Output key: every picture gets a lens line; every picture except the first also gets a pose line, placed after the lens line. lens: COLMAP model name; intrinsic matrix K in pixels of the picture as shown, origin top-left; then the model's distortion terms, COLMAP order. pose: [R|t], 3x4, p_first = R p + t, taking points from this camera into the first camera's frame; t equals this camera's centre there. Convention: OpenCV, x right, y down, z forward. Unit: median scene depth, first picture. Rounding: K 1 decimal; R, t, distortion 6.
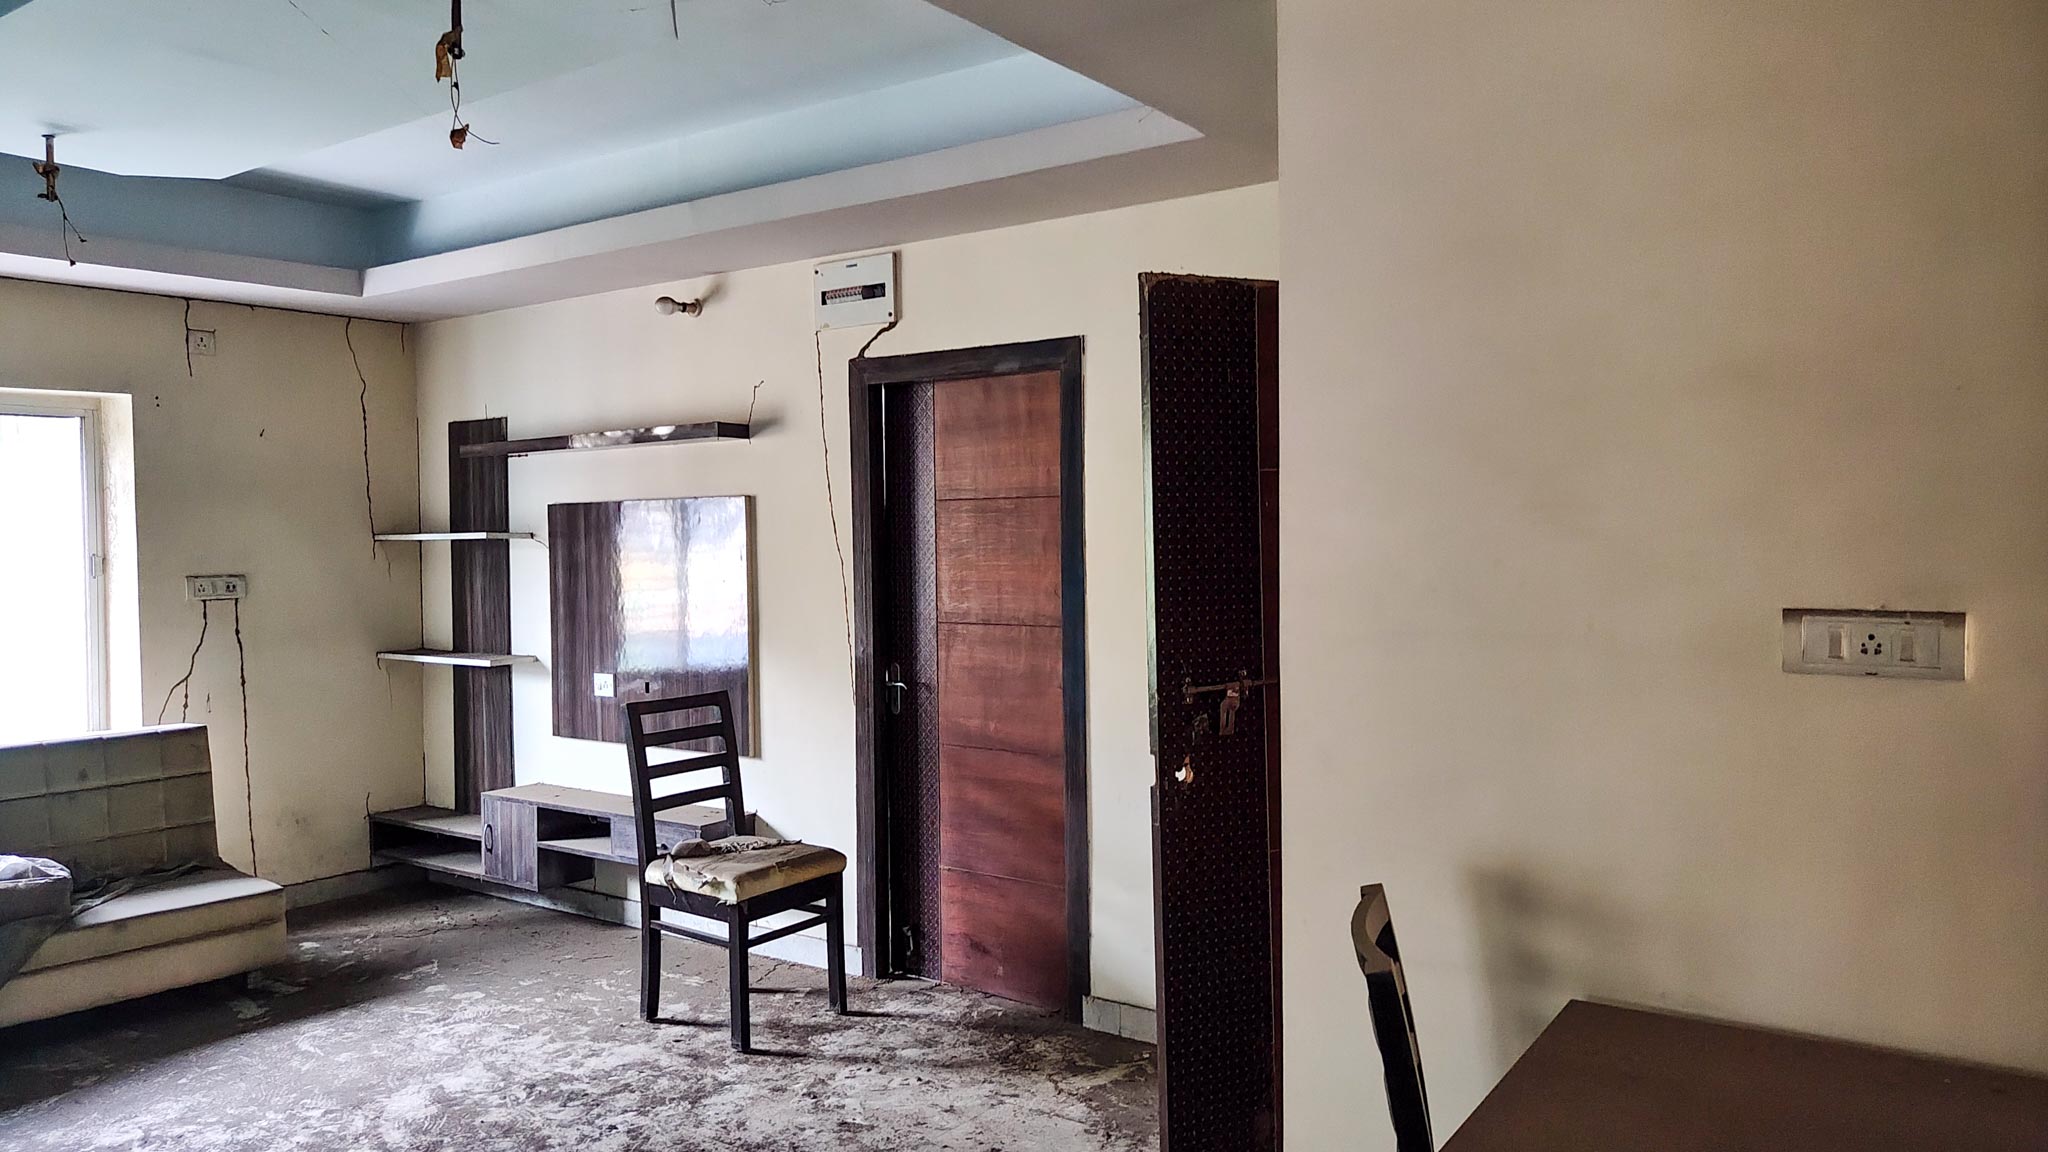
lens RADIAL K [[1458.4, 0, 1026.2], [0, 1458.4, 569.5], [0, 0, 1]] dist [0.026408, -0.019538]
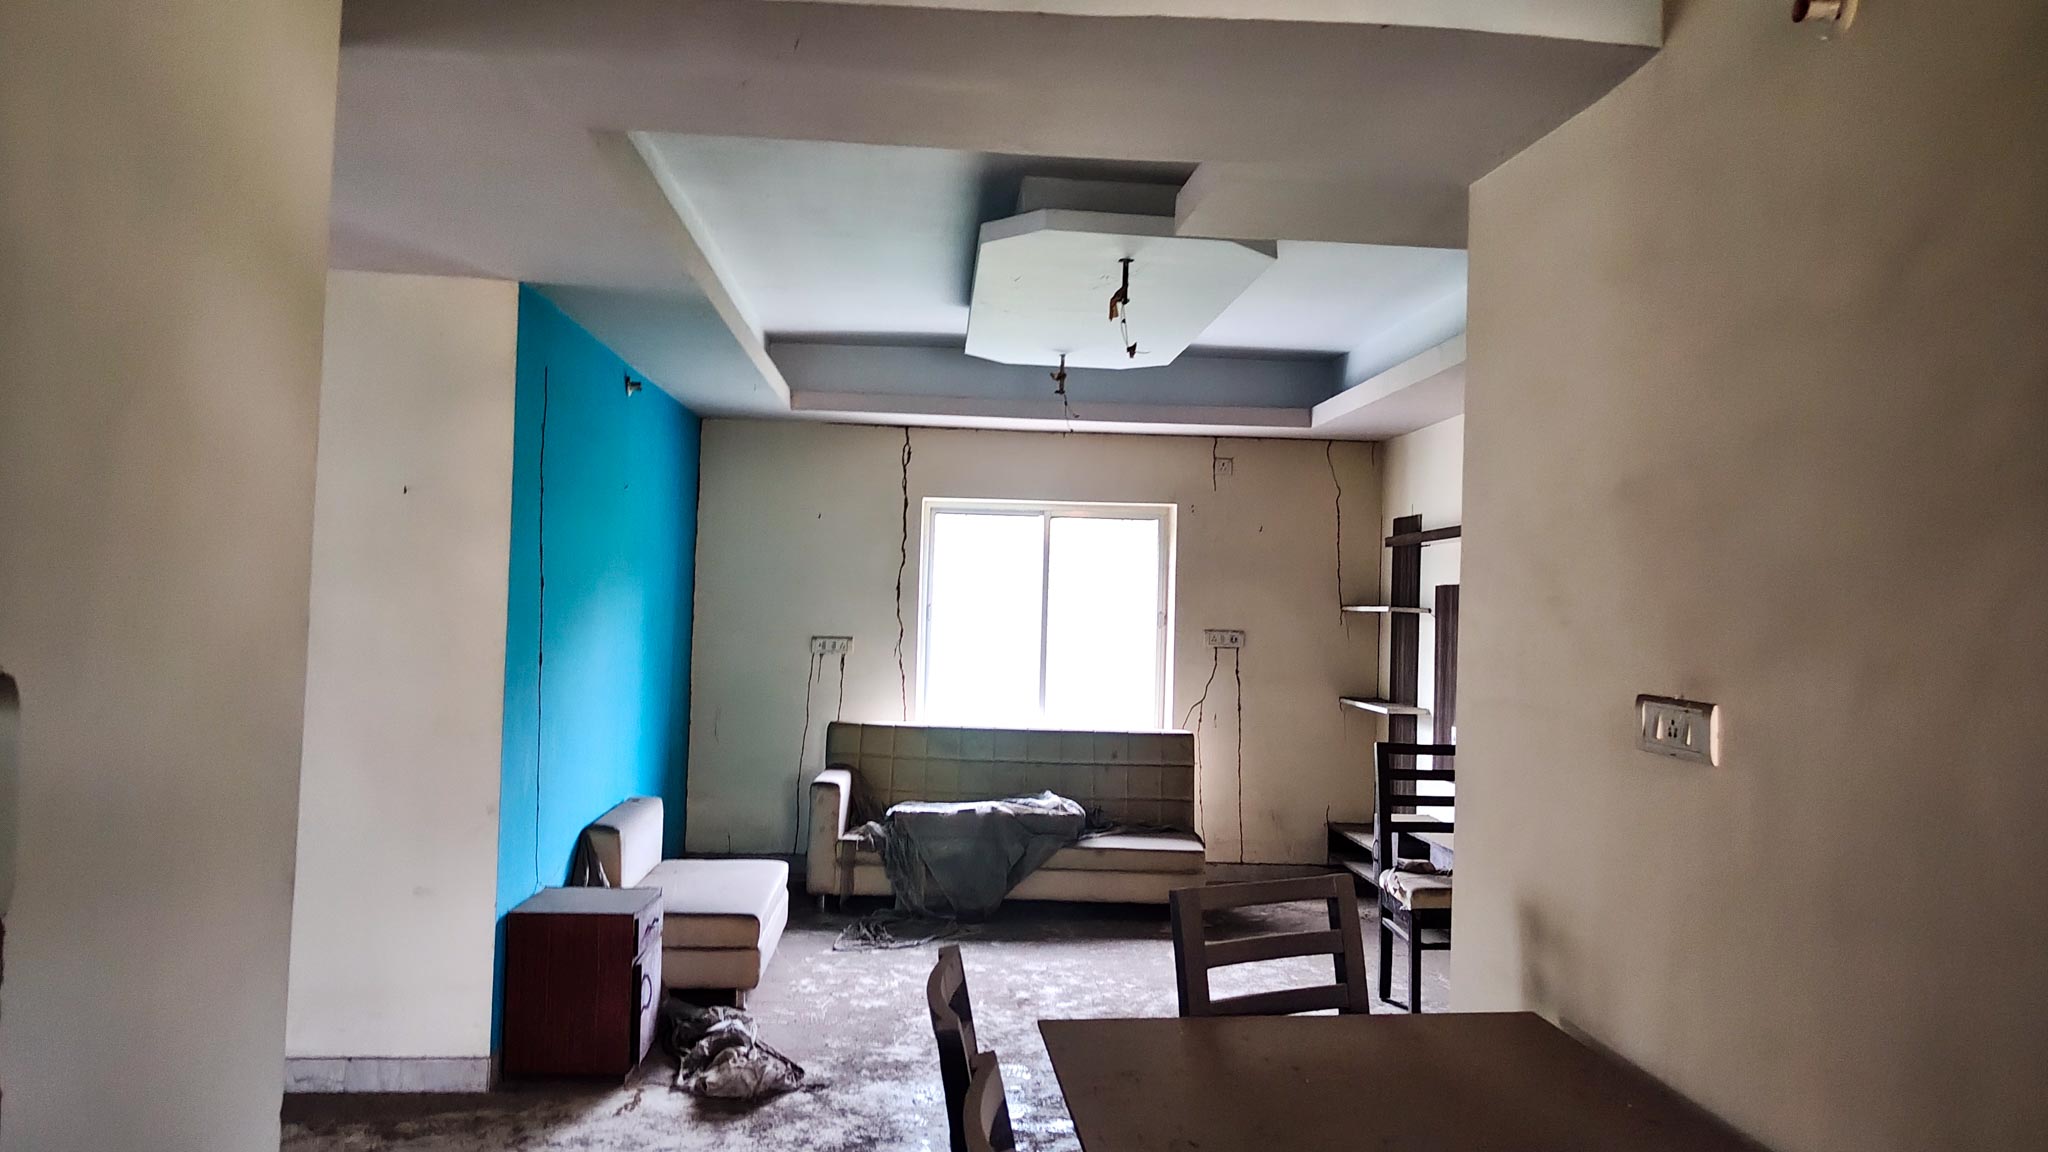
lens RADIAL K [[1458.4, 0, 1016.7], [0, 1458.4, 571.9], [0, 0, 1]] dist [0.026408, -0.019538]
pose [[0.634076, 0.015269, -0.773120, 0.460603], [-0.055878, 0.998096, -0.026115, -0.005039], [0.771249, 0.059759, 0.633722, -0.049592]]
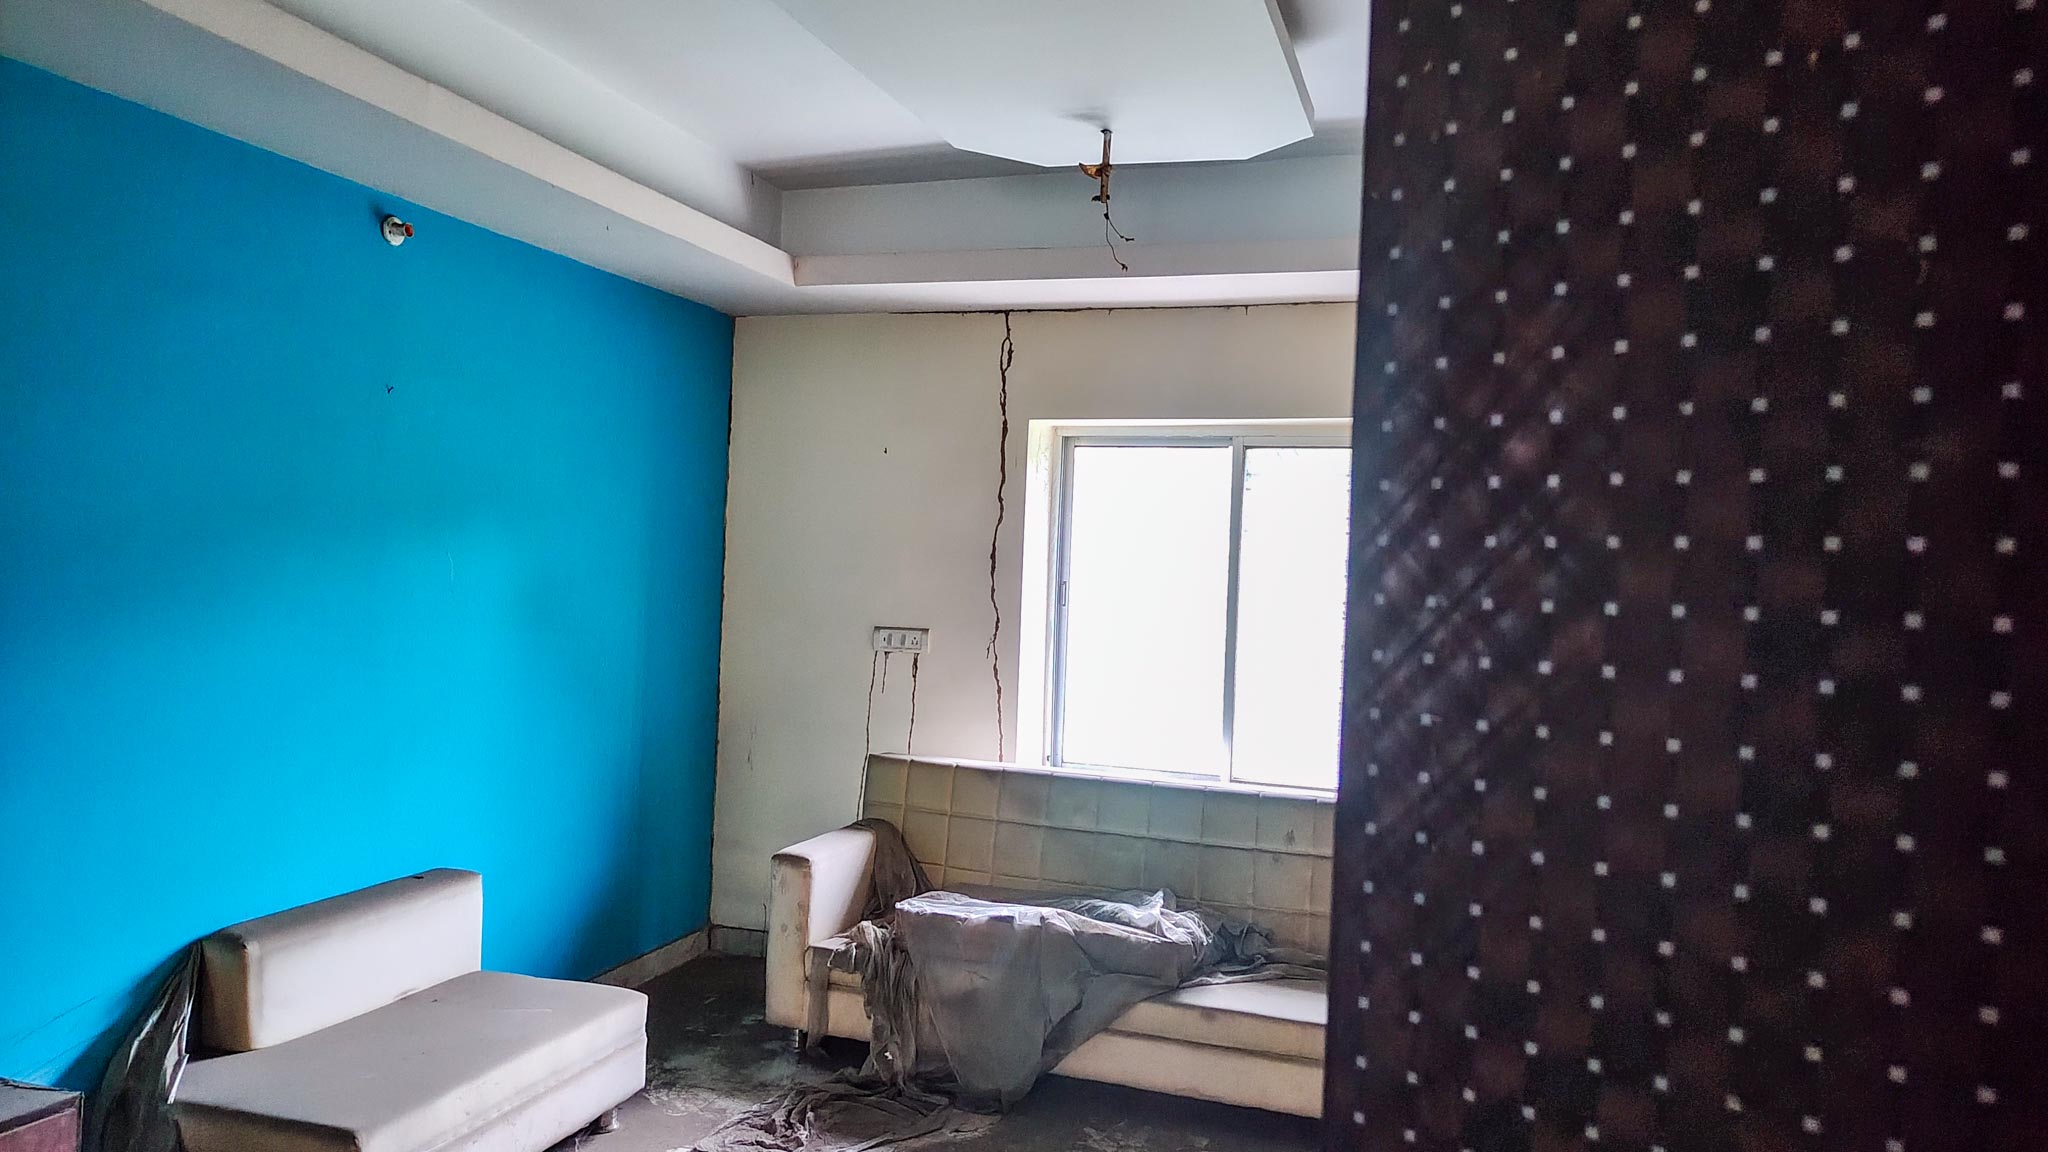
lens RADIAL K [[1458.4, 0, 1031.4], [0, 1458.4, 569.4], [0, 0, 1]] dist [0.026408, -0.019538]
pose [[0.318961, 0.023597, -0.947474, 0.157028], [-0.067246, 0.997734, 0.002211, -0.016452], [0.945379, 0.063009, 0.319825, 0.548026]]
